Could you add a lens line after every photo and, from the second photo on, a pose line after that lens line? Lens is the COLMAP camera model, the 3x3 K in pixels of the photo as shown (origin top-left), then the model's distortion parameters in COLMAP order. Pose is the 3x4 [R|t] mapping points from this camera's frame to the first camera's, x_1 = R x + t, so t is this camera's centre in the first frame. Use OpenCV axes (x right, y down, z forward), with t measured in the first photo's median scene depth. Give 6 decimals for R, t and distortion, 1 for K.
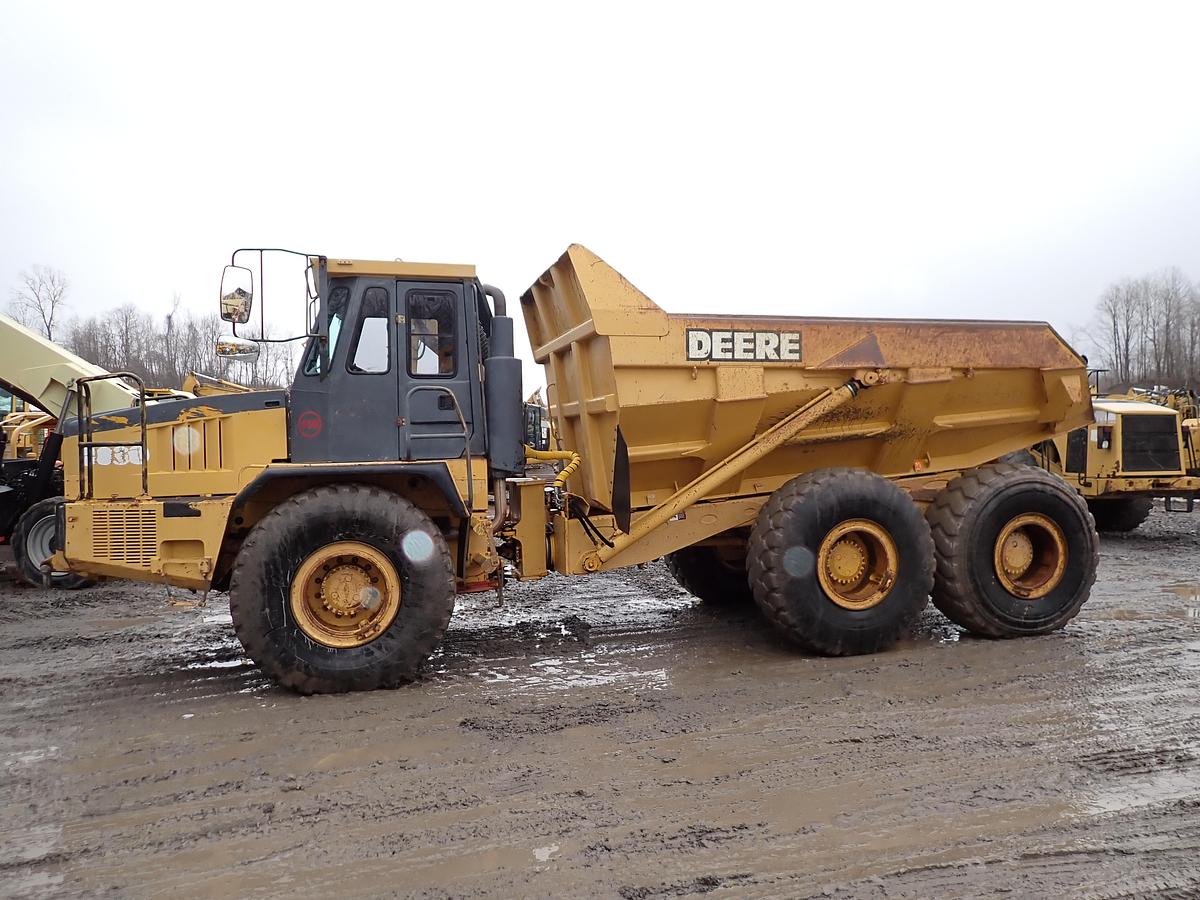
lens RADIAL K [[893.3, 0, 597.8], [0, 893.3, 448.3], [0, 0, 1]] dist [0.011155, -0.014016]
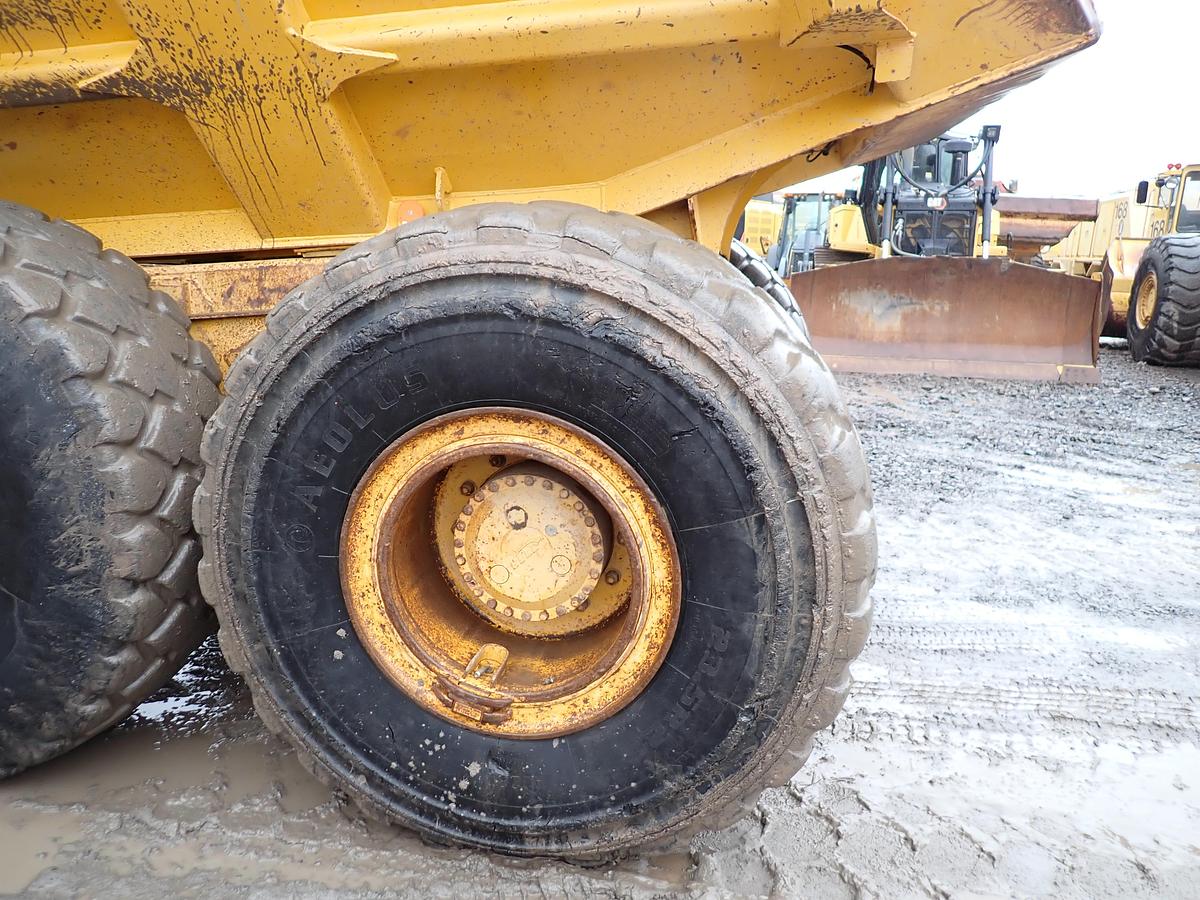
lens RADIAL K [[893.3, 0, 605.6], [0, 893.3, 447.0], [0, 0, 1]] dist [0.011155, -0.014016]
pose [[0.913126, 0.133889, -0.385065, 0.649688], [-0.046859, 0.972742, 0.227108, 0.029108], [0.404976, -0.189335, 0.894509, 0.862284]]
